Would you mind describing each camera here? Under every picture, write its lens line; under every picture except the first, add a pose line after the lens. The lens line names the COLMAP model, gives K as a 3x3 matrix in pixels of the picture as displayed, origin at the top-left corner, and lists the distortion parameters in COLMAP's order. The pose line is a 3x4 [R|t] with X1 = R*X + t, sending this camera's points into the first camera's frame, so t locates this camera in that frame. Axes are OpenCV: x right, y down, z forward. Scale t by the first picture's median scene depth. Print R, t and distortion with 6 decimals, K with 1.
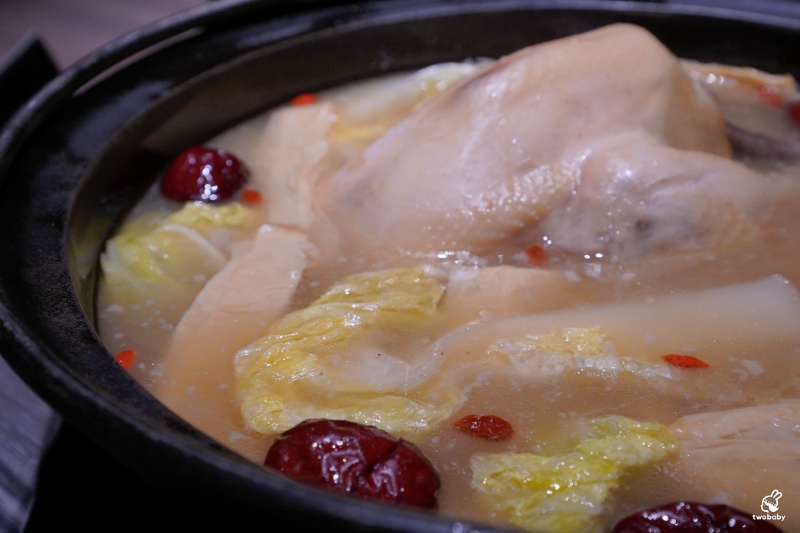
lens RADIAL K [[975.2, 0, 400.2], [0, 975.2, 266.1], [0, 0, 1]] dist [0.014653, 0.000000]
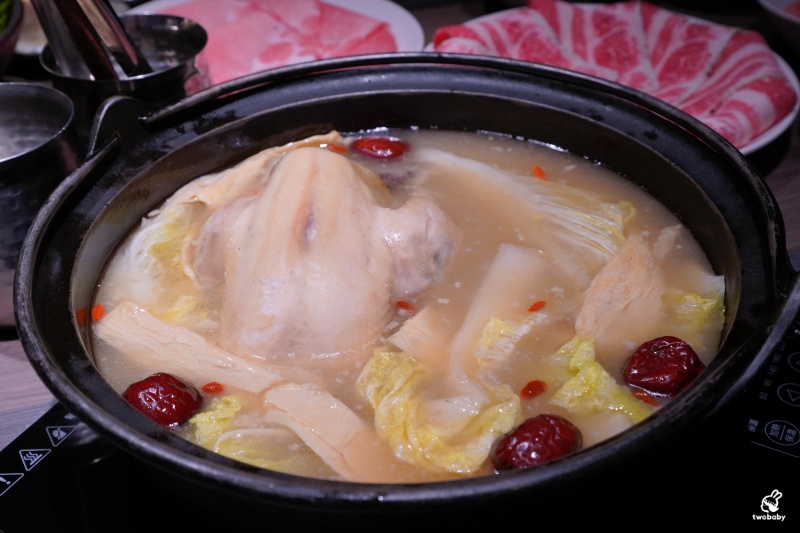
lens RADIAL K [[975.2, 0, 400.6], [0, 975.2, 266.6], [0, 0, 1]] dist [0.014653, 0.000000]
pose [[0.524995, -0.484390, 0.699819, -1.040477], [0.453764, 0.854939, 0.251350, -0.517534], [-0.720054, 0.185595, 0.668638, -0.060571]]
